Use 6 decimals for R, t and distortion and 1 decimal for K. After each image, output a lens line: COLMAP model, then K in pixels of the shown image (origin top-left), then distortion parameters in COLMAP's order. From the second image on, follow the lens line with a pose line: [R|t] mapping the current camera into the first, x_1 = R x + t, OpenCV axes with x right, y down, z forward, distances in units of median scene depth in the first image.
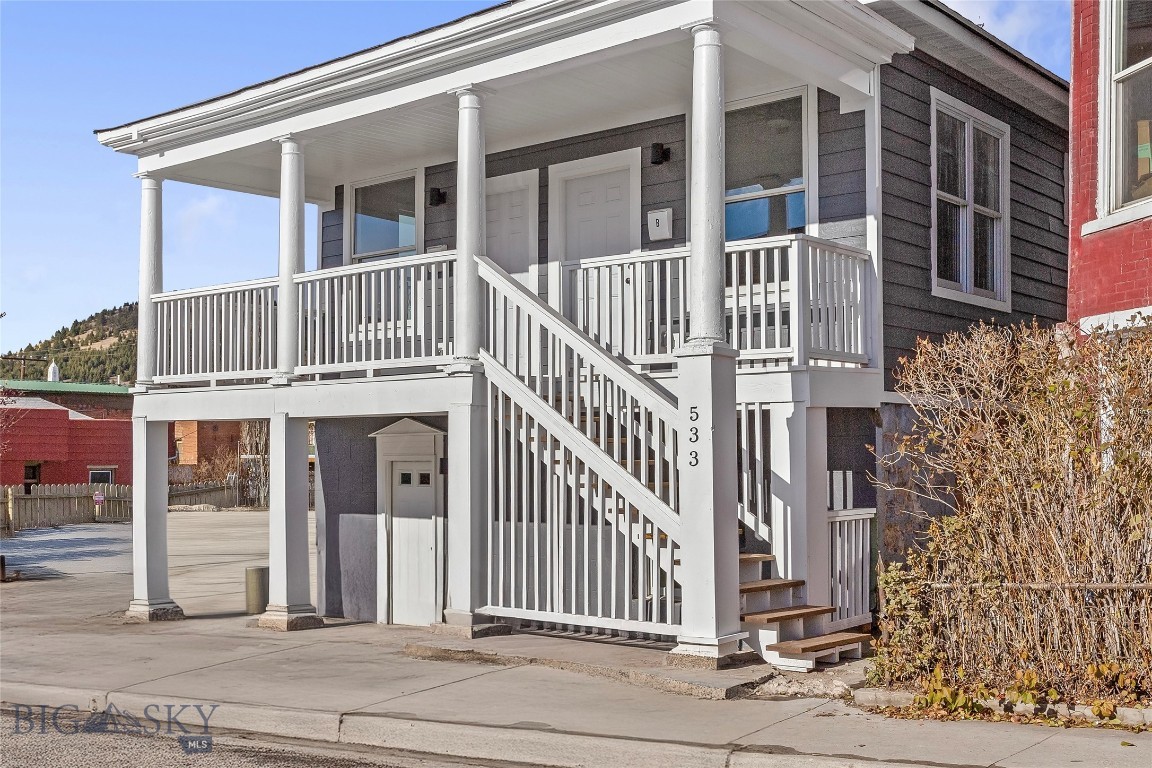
lens RADIAL K [[1252.8, 0, 568.3], [0, 1252.8, 459.1], [0, 0, 1]] dist [-0.003313, 0.000000]
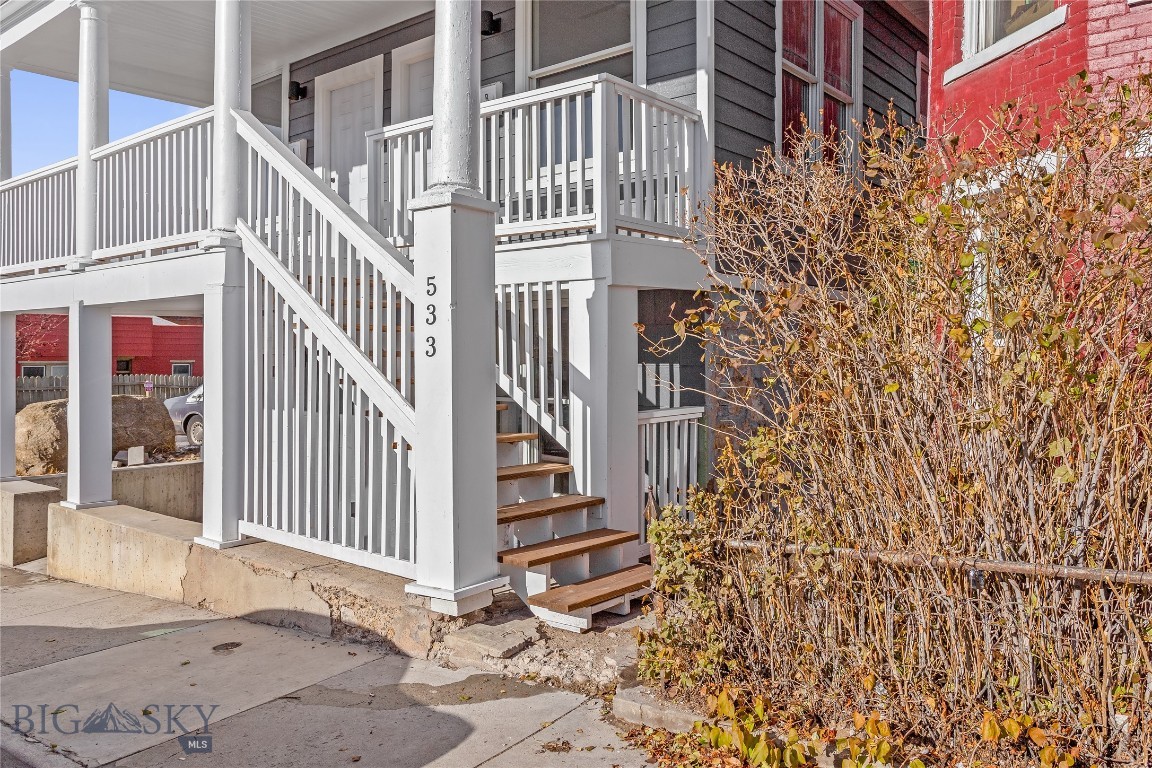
lens RADIAL K [[883.0, 0, 576.4], [0, 883.0, 377.3], [0, 0, 1]] dist [0.002576, -0.008523]
pose [[0.999745, 0.001683, 0.022535, 0.148815], [-0.002202, 0.999733, 0.023022, 0.004774], [-0.022490, -0.023066, 0.999481, 0.404557]]
